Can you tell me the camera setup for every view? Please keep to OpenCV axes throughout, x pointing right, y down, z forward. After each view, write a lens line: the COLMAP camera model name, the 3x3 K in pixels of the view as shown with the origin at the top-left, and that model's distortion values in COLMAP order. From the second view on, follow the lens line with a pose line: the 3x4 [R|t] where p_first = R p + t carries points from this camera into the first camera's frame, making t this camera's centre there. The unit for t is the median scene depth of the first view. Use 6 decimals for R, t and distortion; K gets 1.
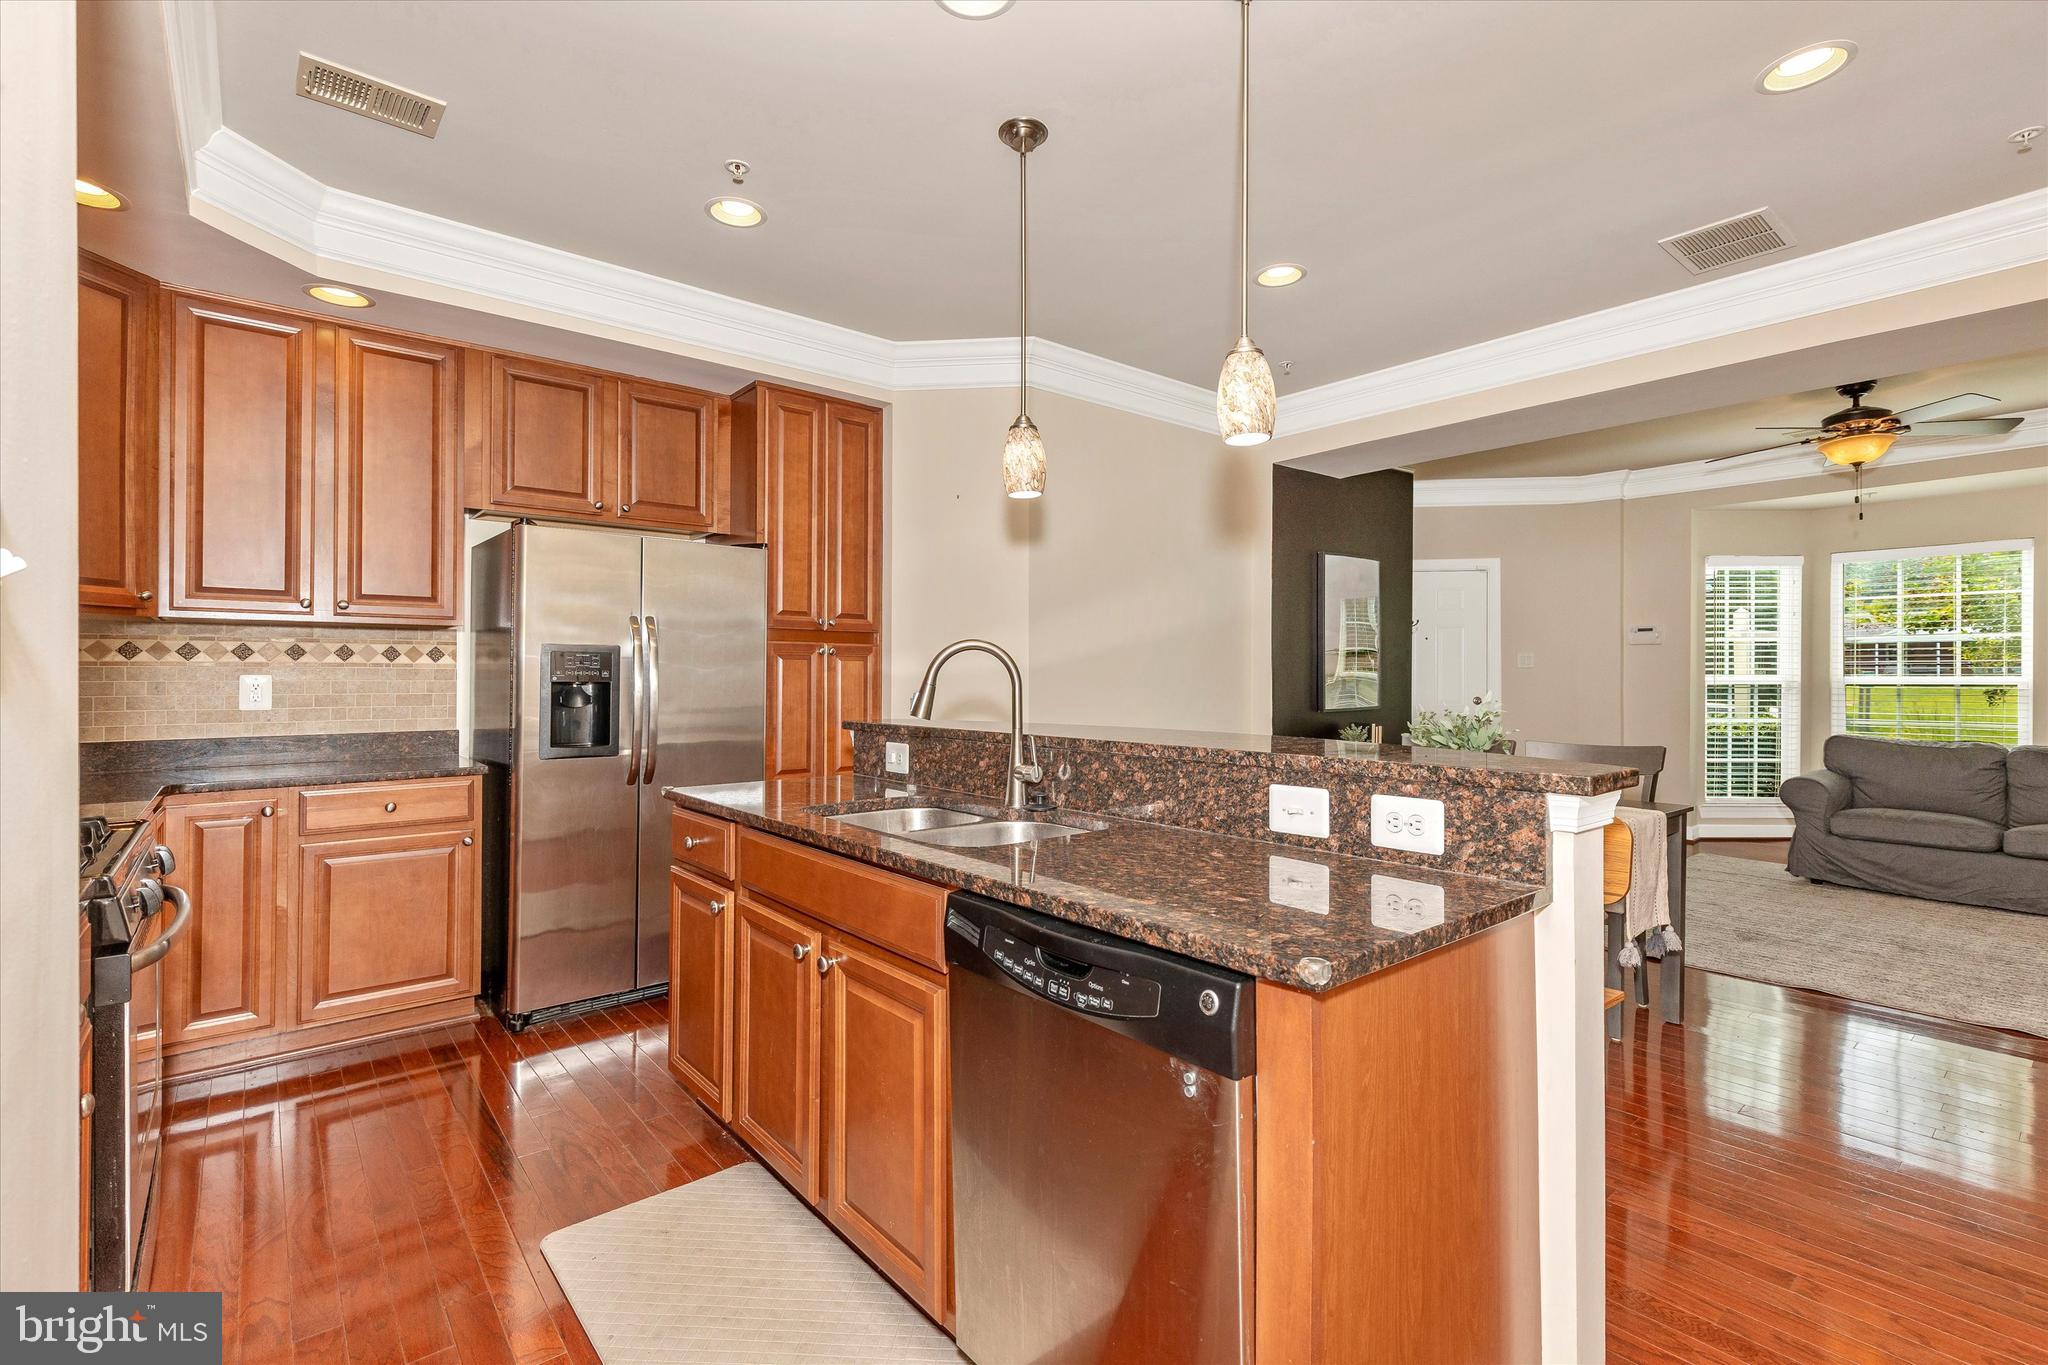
lens RADIAL K [[919.3, 0, 1028.8], [0, 919.3, 673.3], [0, 0, 1]] dist [0.001279, -0.000670]
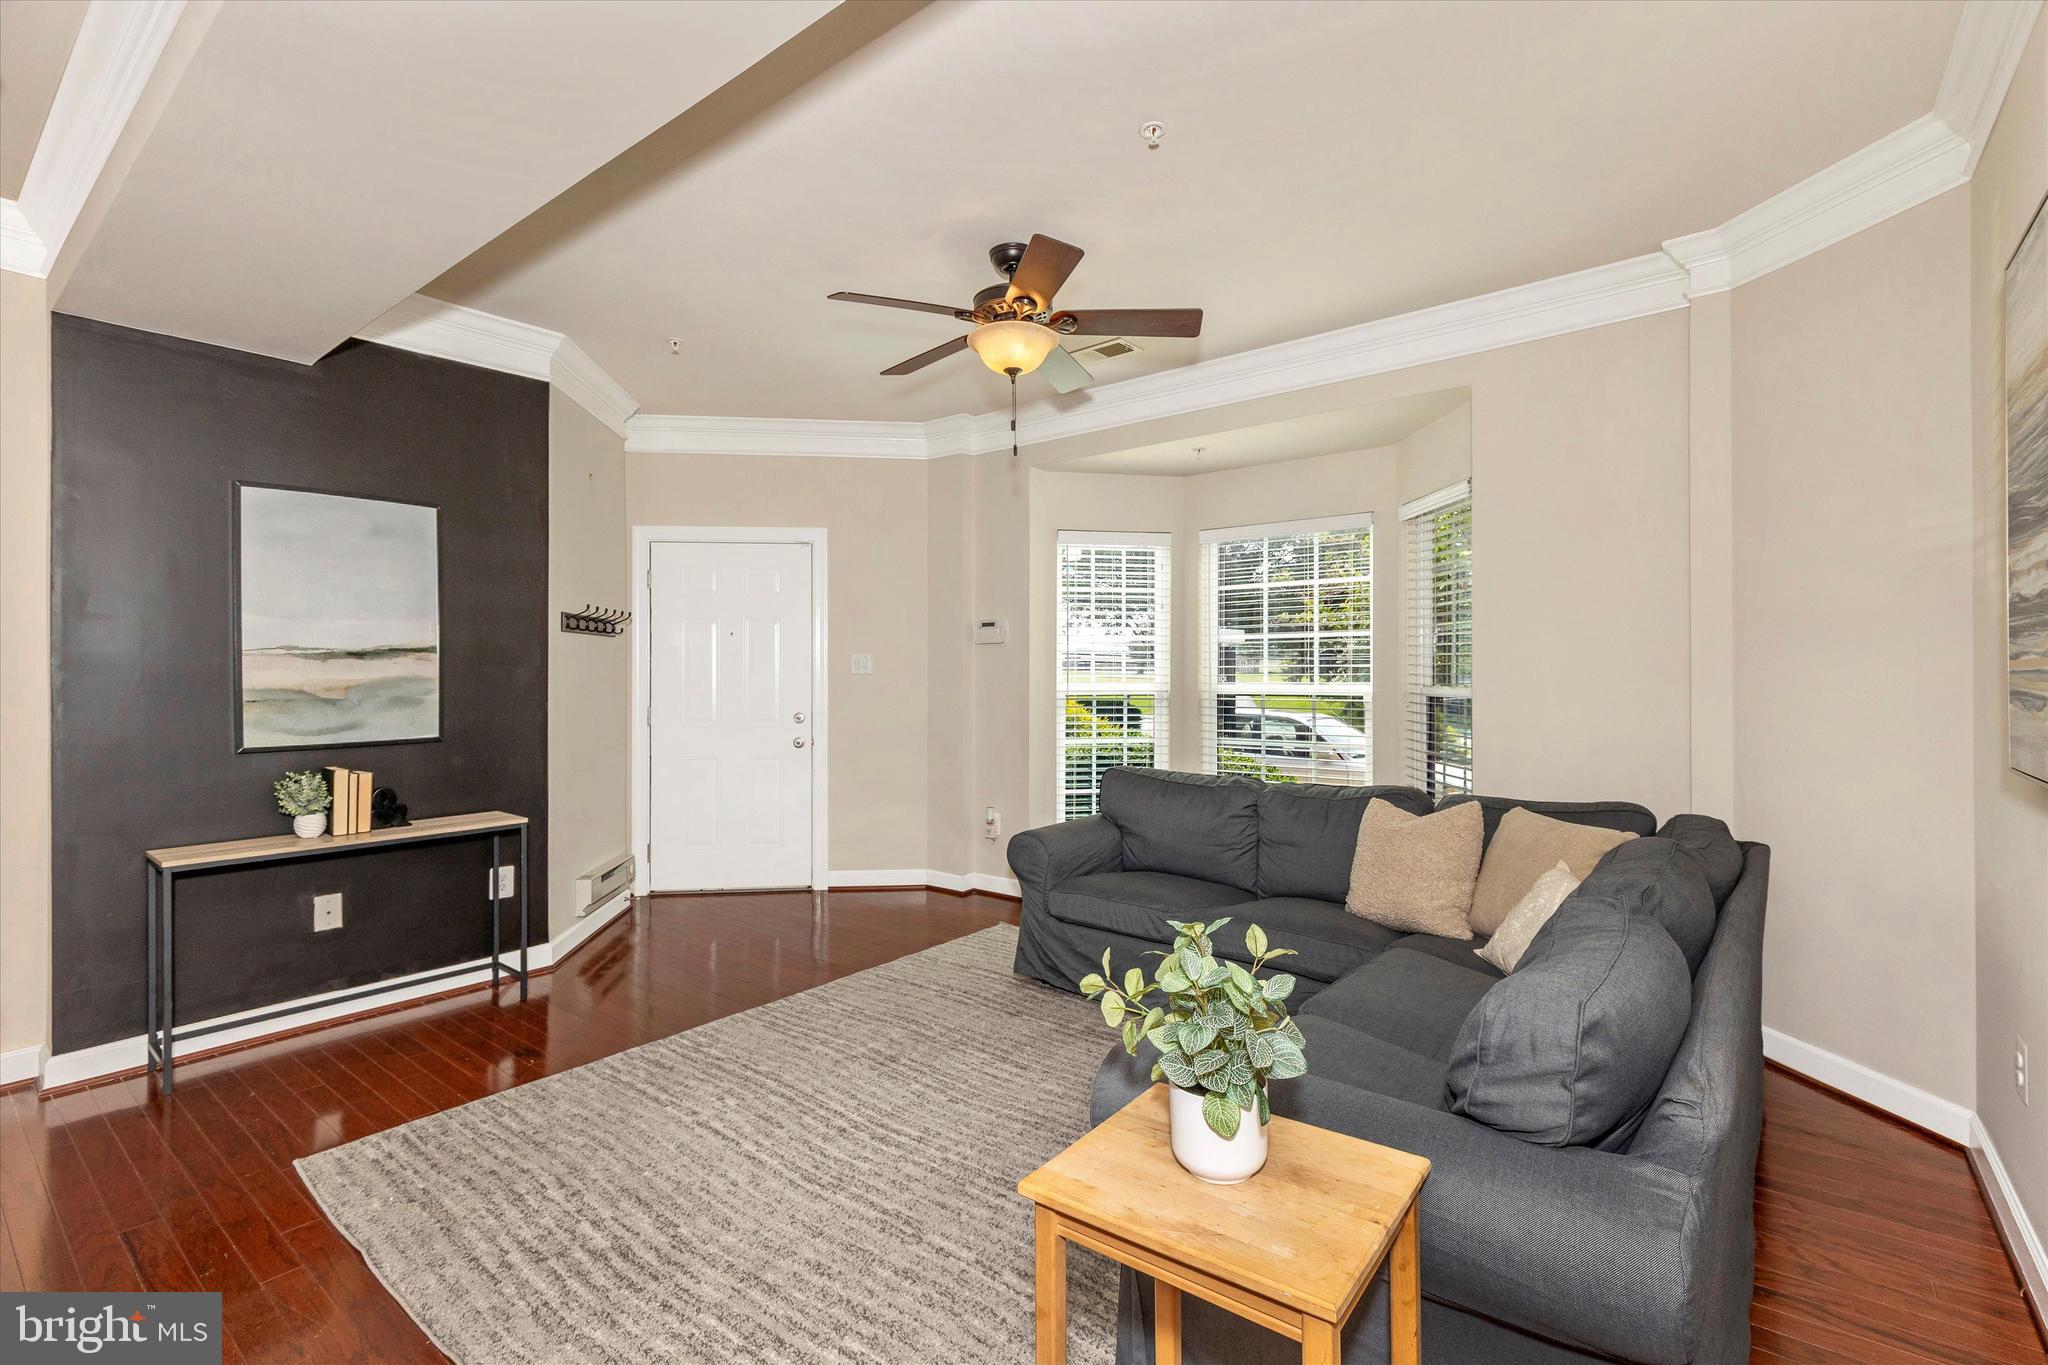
lens RADIAL K [[919.3, 0, 1028.8], [0, 919.3, 673.3], [0, 0, 1]] dist [0.001279, -0.000670]
pose [[0.980252, -0.002540, 0.197734, 0.589045], [0.004186, 0.999960, -0.007905, -0.000979], [-0.197706, 0.008577, 0.980224, 0.263473]]
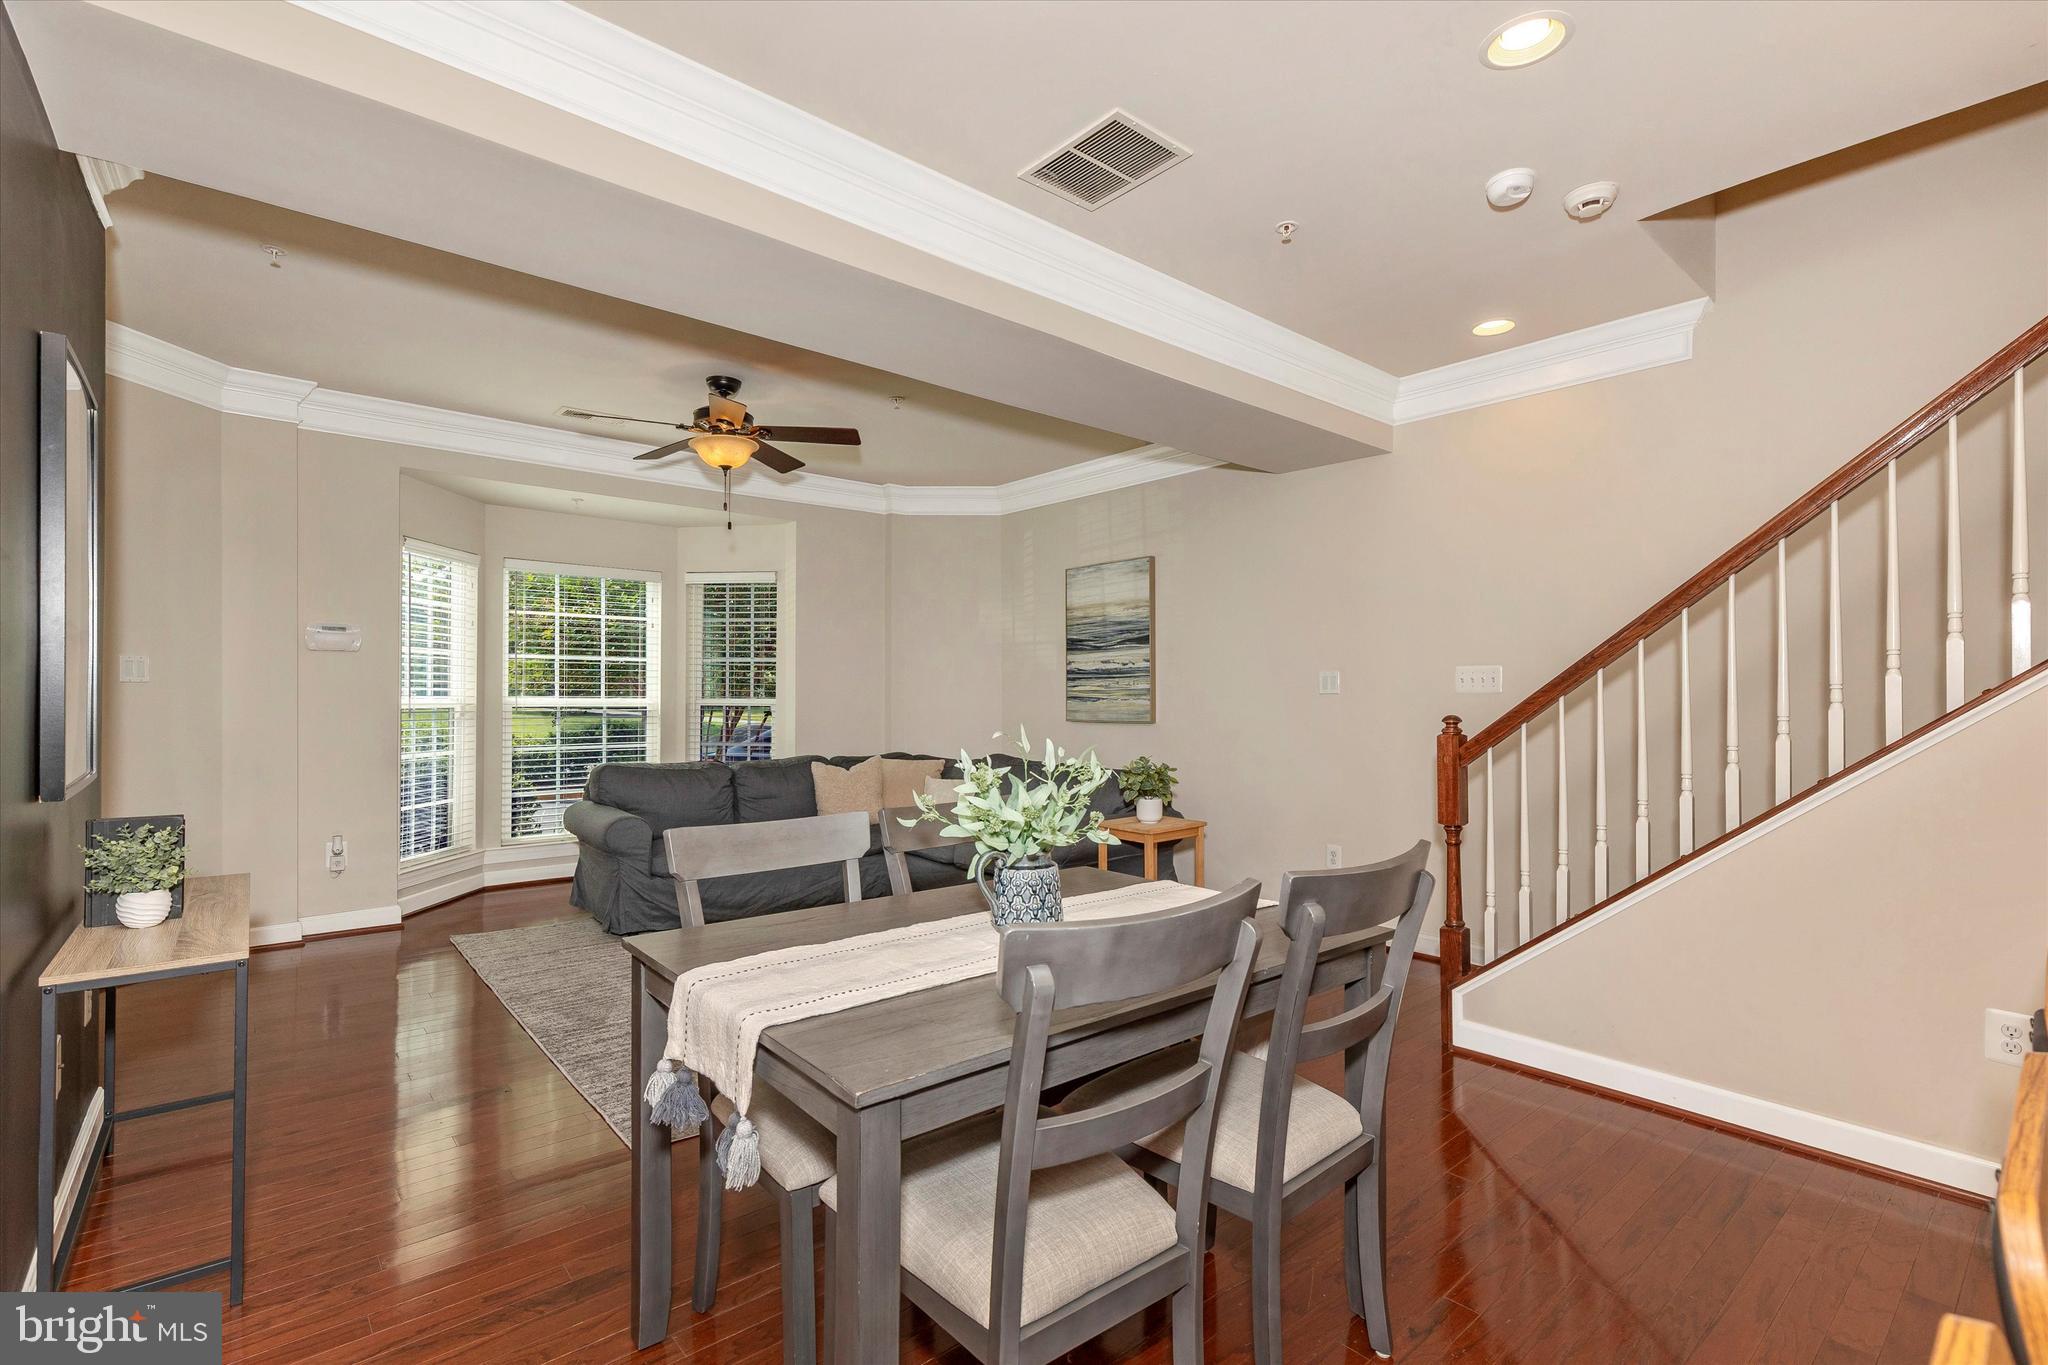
lens RADIAL K [[948.6, 0, 1058.0], [0, 948.6, 690.4], [0, 0, 1]] dist [-0.001979, -0.000758]
pose [[-0.008899, 0.005312, 0.999946, -0.042240], [-0.001281, 0.999985, -0.005324, 0.000049], [-0.999960, -0.001328, -0.008892, 0.501990]]
